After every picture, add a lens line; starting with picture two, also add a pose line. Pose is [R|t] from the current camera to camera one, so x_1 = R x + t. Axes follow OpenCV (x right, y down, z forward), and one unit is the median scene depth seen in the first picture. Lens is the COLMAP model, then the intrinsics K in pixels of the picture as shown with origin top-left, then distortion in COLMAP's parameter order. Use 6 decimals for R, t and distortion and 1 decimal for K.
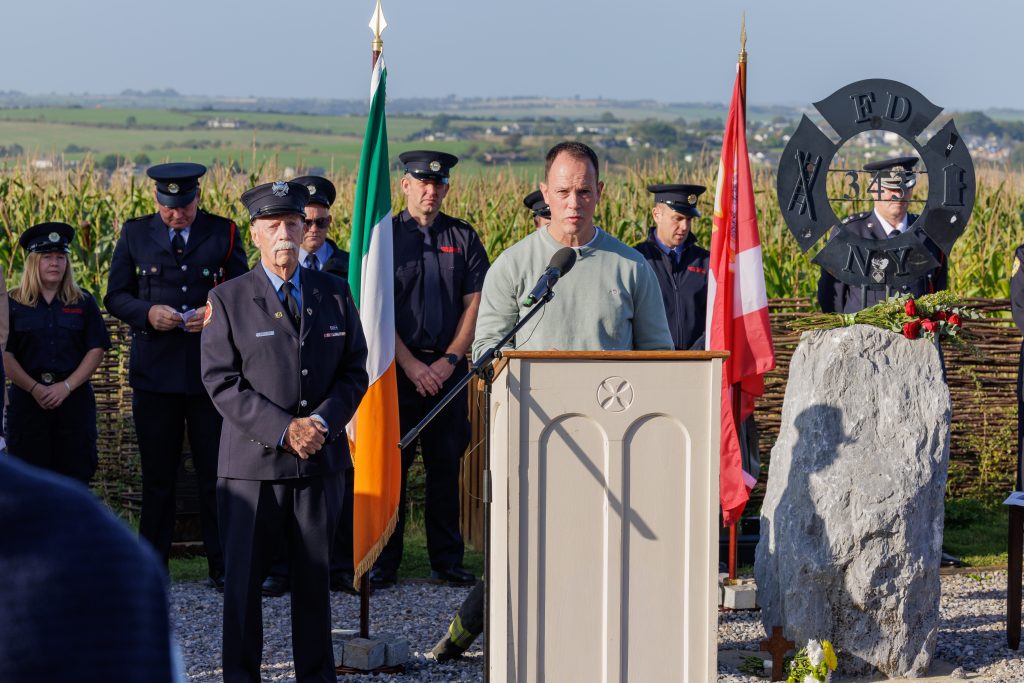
lens RADIAL K [[3301.8, 0, 512.0], [0, 3301.8, 341.5], [0, 0, 1]] dist [0.030004, 0.191899]
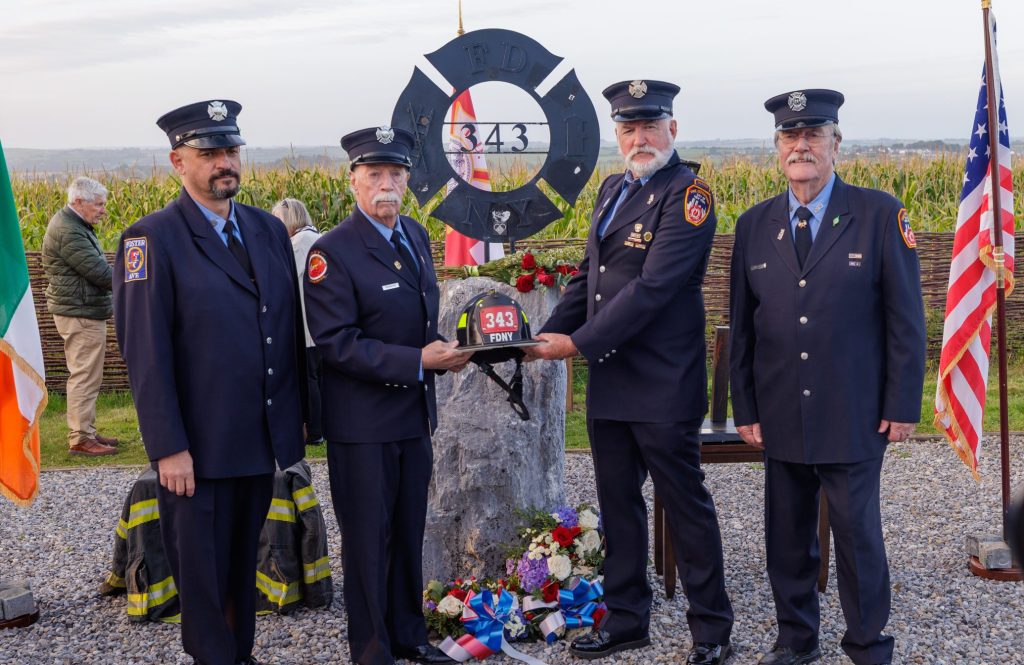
lens RADIAL K [[1234.1, 0, 654.0], [0, 1234.1, 397.9], [0, 0, 1]] dist [-0.010557, -0.019554]
pose [[0.994855, -0.003969, -0.101227, 0.198492], [0.016874, 0.991765, 0.126951, -0.015670], [0.099890, -0.128006, 0.986730, 0.630601]]
